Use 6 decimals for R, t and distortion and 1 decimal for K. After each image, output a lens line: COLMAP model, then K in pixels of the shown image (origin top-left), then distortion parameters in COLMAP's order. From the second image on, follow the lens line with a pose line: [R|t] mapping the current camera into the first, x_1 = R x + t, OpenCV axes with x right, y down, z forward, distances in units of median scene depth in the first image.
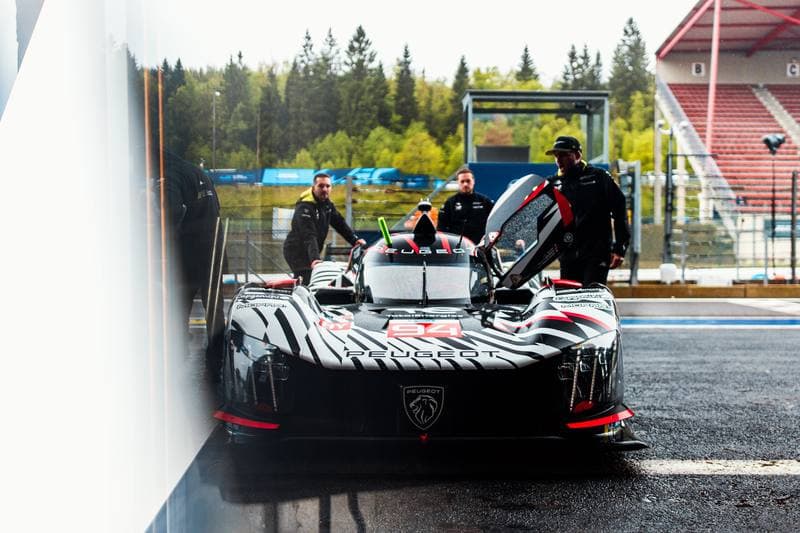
lens RADIAL K [[847.2, 0, 438.9], [0, 847.2, 263.8], [0, 0, 1]] dist [-0.009937, -0.013326]
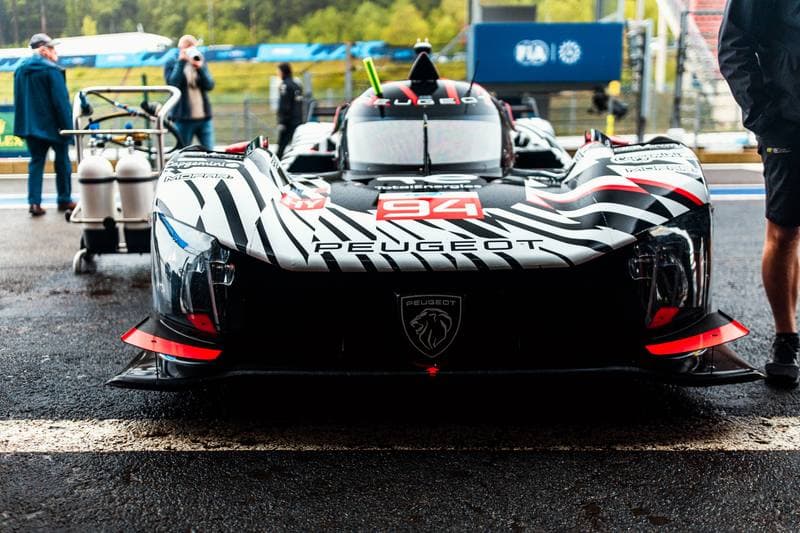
lens RADIAL K [[768.6, 0, 400.0], [0, 768.6, 266.5], [0, 0, 1]] dist [0.012548, -0.008360]
pose [[0.999331, -0.011727, -0.034629, -0.013864], [0.017430, 0.985409, 0.169305, 0.012871], [0.032138, -0.169796, 0.984955, 0.264968]]
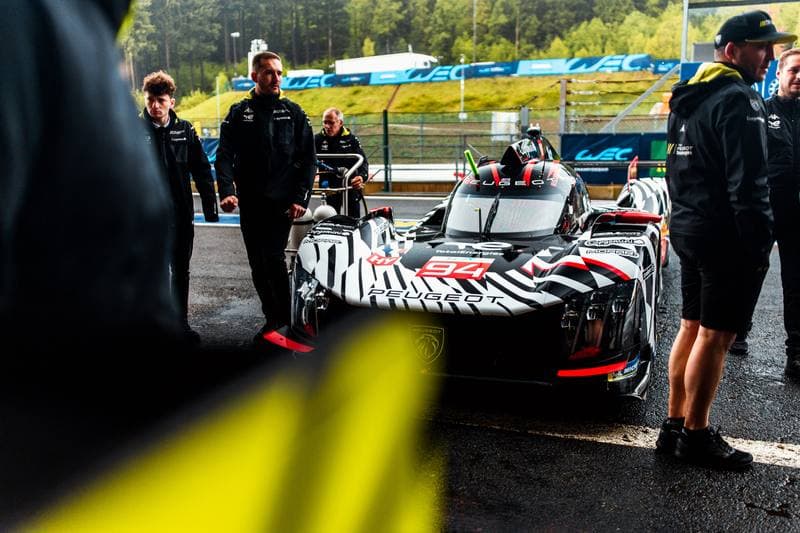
lens RADIAL K [[768.6, 0, 400.0], [0, 768.6, 266.5], [0, 0, 1]] dist [0.012548, -0.008360]
pose [[0.934272, 0.046812, -0.353474, 0.195357], [0.008086, 0.988308, 0.152258, -0.055913], [0.356469, -0.145108, 0.922970, 0.045342]]
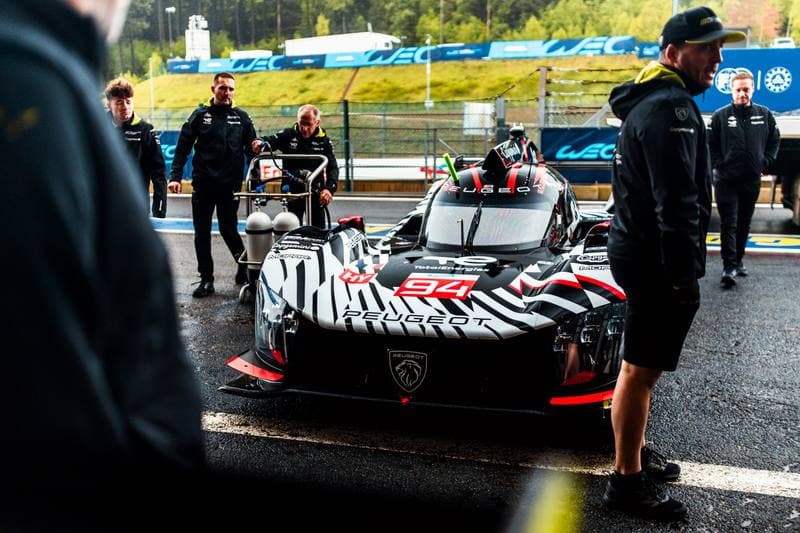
lens RADIAL K [[856.9, 0, 403.0], [0, 856.9, 289.2], [0, 0, 1]] dist [0.008605, -0.006197]
pose [[0.951300, 0.047151, -0.304640, 0.185366], [0.006659, 0.984859, 0.173227, -0.069394], [0.308196, -0.166820, 0.936582, 0.030710]]
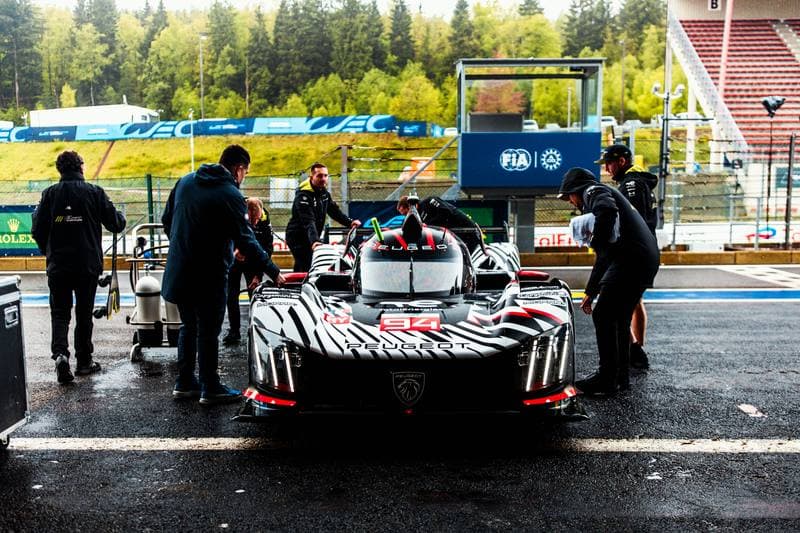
lens RADIAL K [[878.7, 0, 397.6], [0, 878.7, 326.7], [0, 0, 1]] dist [-0.007032, -0.011231]
pose [[0.998891, -0.005230, -0.046782, 0.017667], [0.011239, 0.991566, 0.129117, -0.059257], [0.045712, -0.129500, 0.990525, -0.186921]]
